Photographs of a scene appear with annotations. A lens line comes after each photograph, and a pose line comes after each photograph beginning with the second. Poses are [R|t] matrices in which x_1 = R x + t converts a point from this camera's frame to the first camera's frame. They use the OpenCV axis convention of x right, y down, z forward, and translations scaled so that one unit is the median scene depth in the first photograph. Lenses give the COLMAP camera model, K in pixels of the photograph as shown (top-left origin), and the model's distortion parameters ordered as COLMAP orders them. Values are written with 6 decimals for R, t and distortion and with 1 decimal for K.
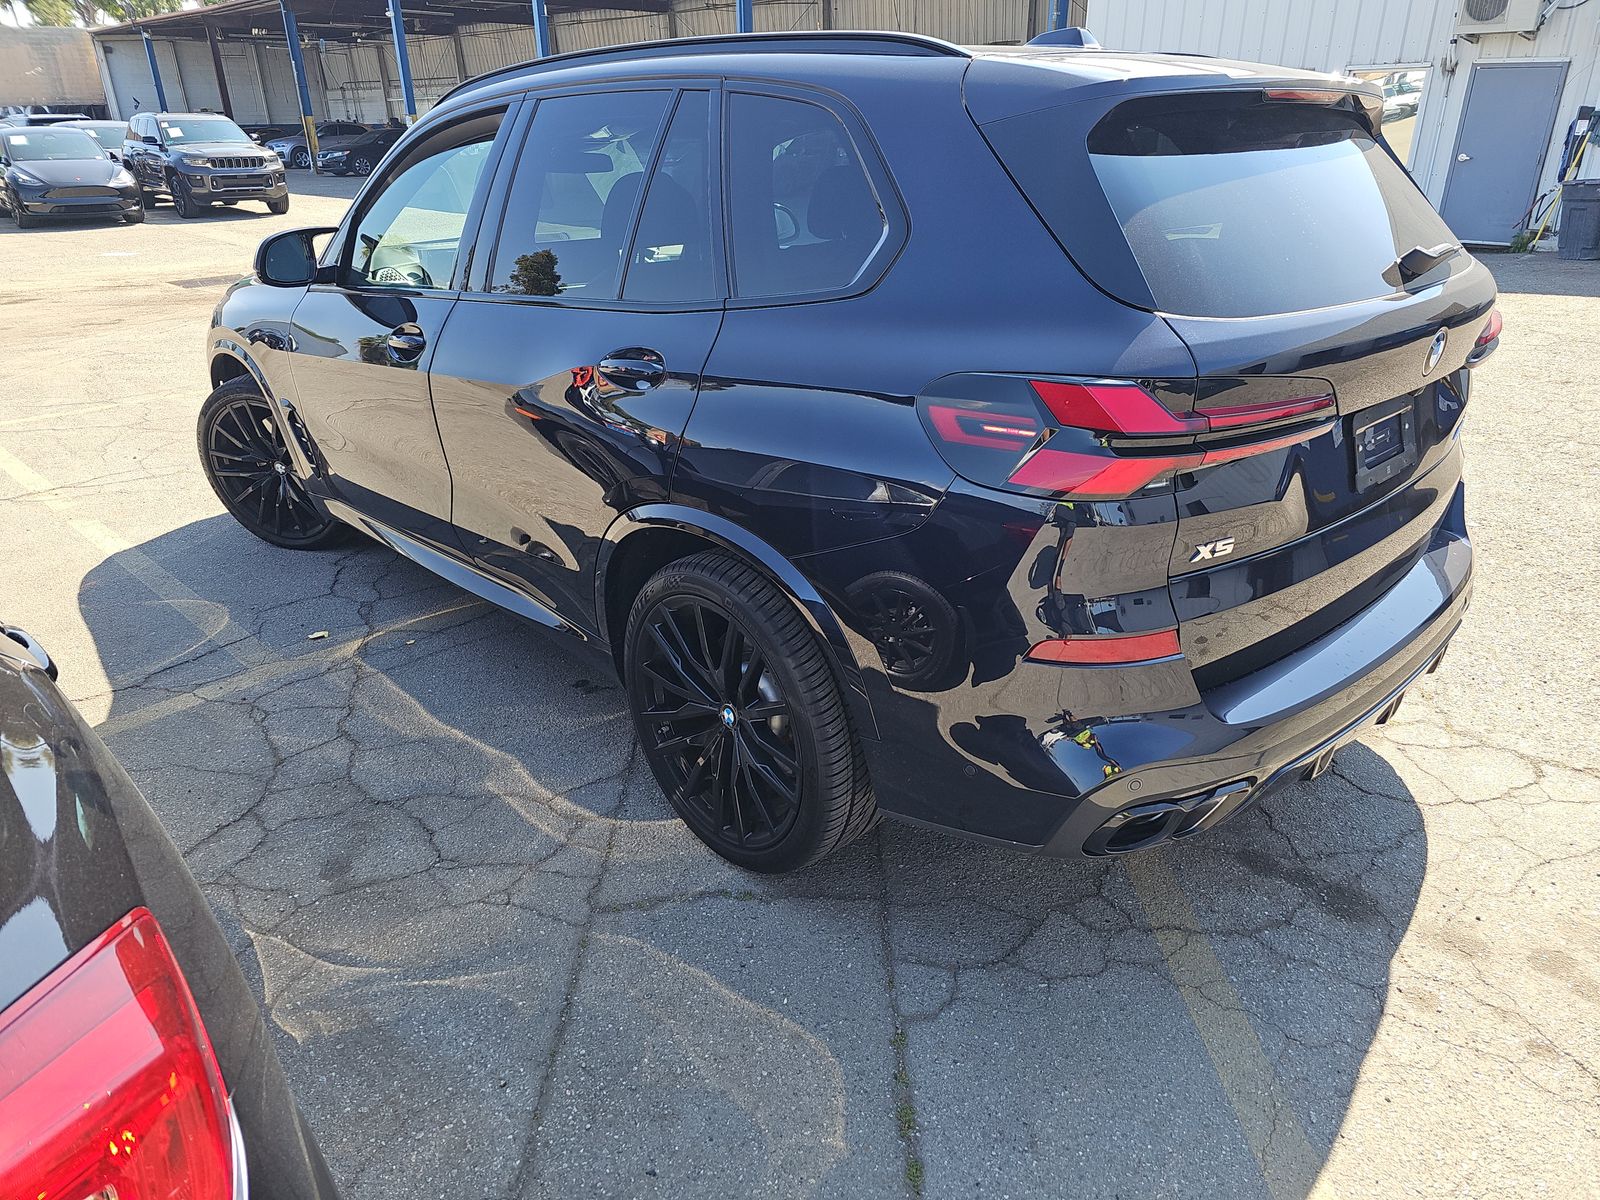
lens RADIAL K [[1029.9, 0, 801.8], [0, 1029.9, 629.1], [0, 0, 1]] dist [-0.000101, 0.002894]
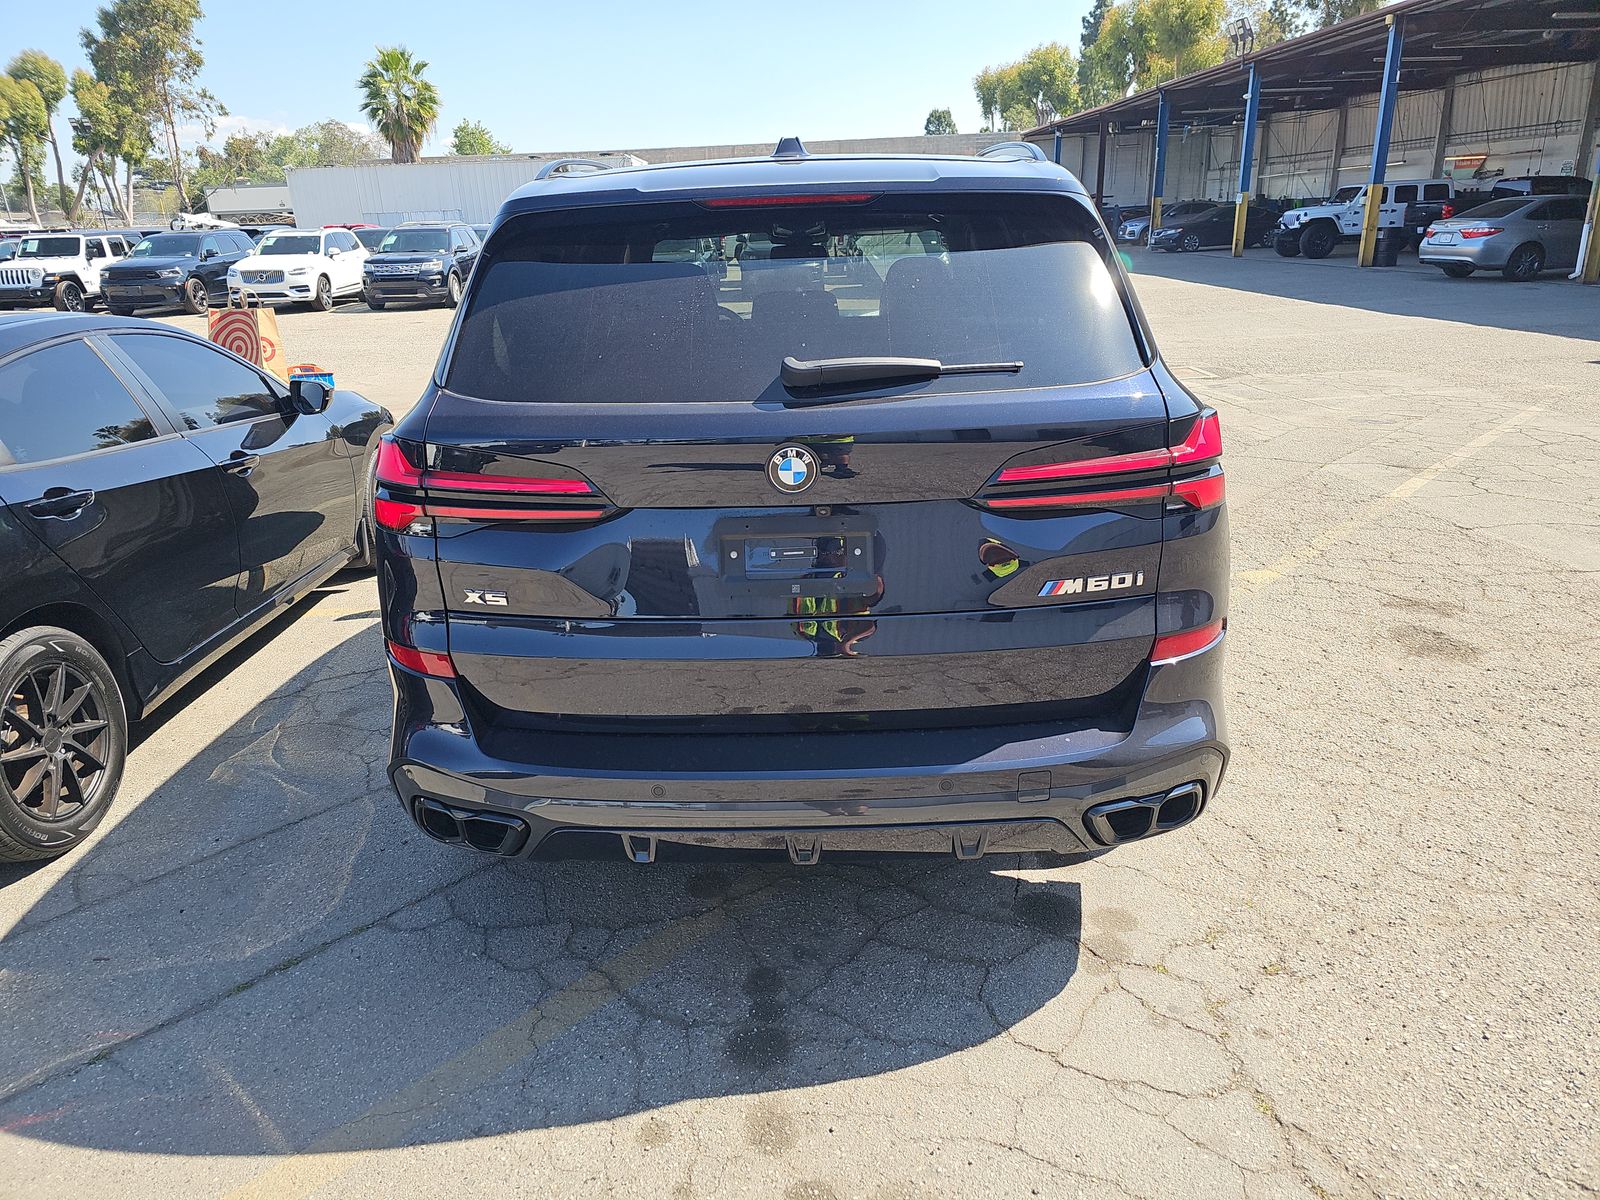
lens RADIAL K [[1070.6, 0, 803.1], [0, 1070.6, 612.4], [0, 0, 1]] dist [0.030922, -0.027769]
pose [[0.714155, 0.219172, -0.664790, 1.060081], [-0.277815, 0.960462, 0.018207, -0.127763], [0.642496, 0.171686, 0.746808, 0.236361]]
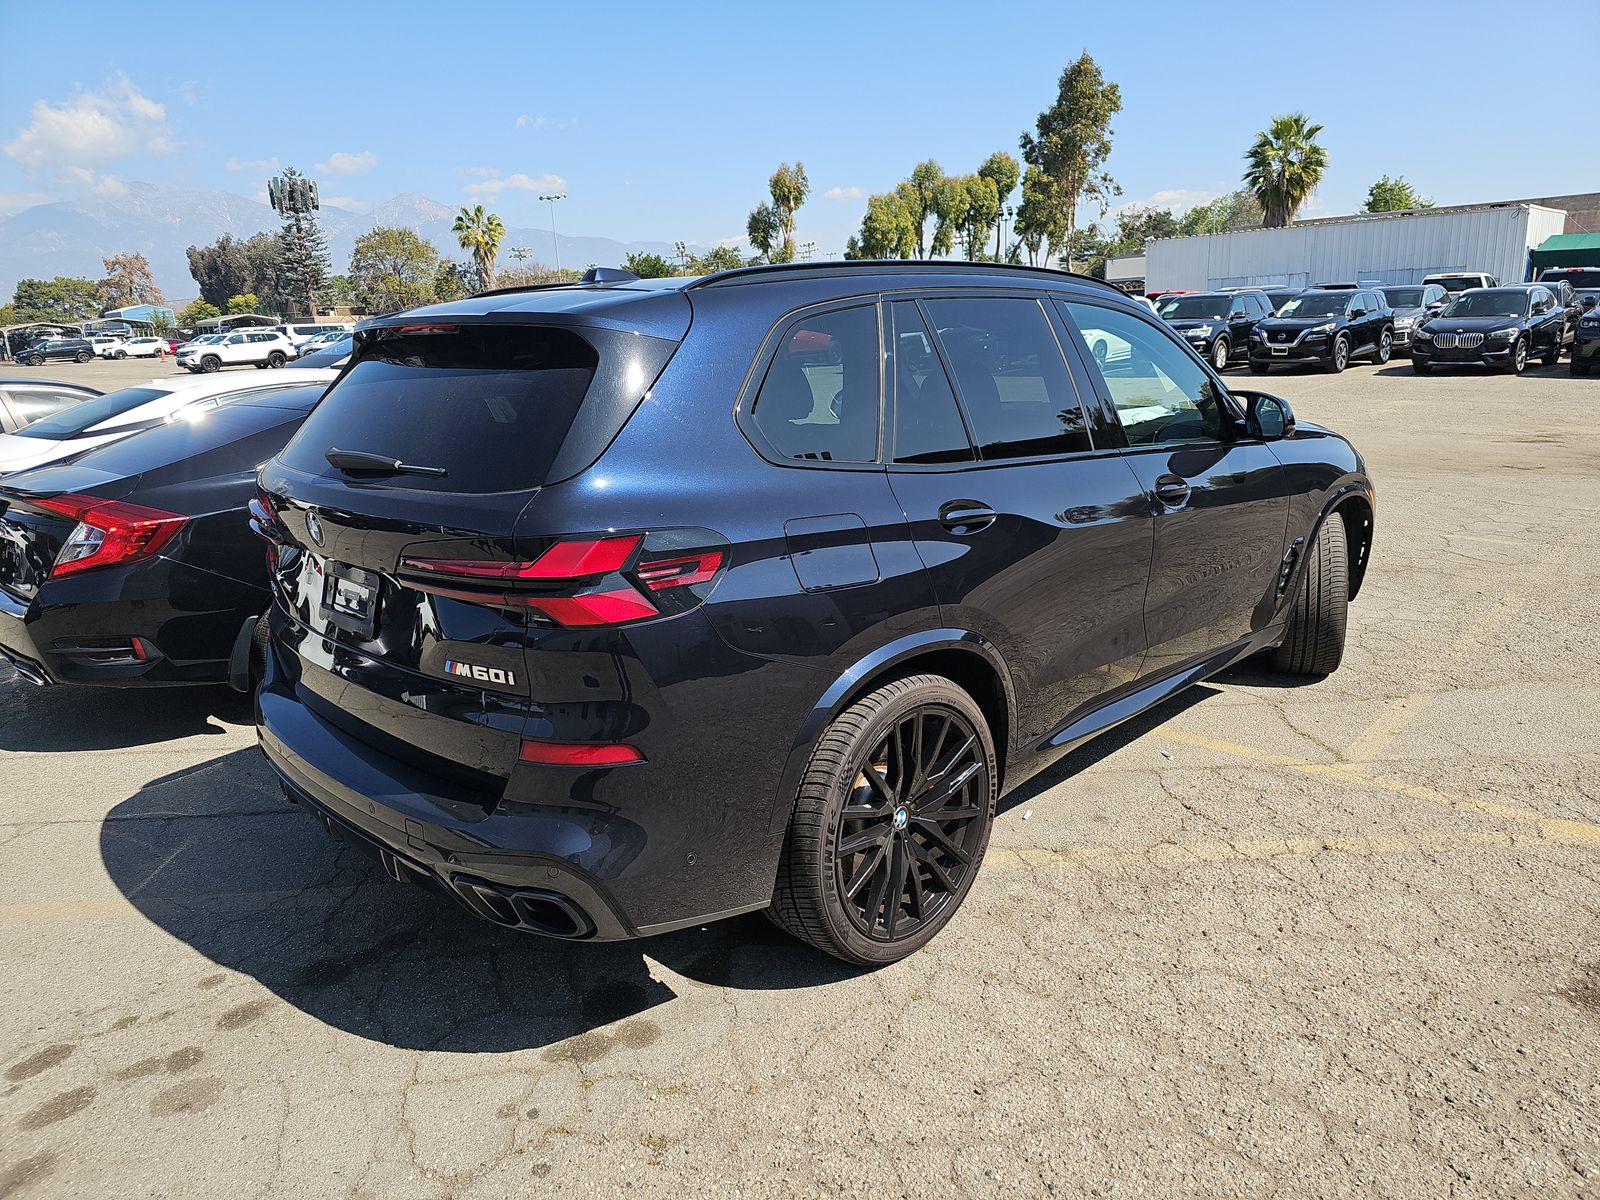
lens RADIAL K [[1070.9, 0, 788.4], [0, 1070.9, 604.2], [0, 0, 1]] dist [0.021798, -0.031200]
pose [[0.024316, 0.257876, -0.965872, 1.546452], [-0.398276, 0.888673, 0.227238, -0.570052], [0.916943, 0.379158, 0.124315, 1.124507]]
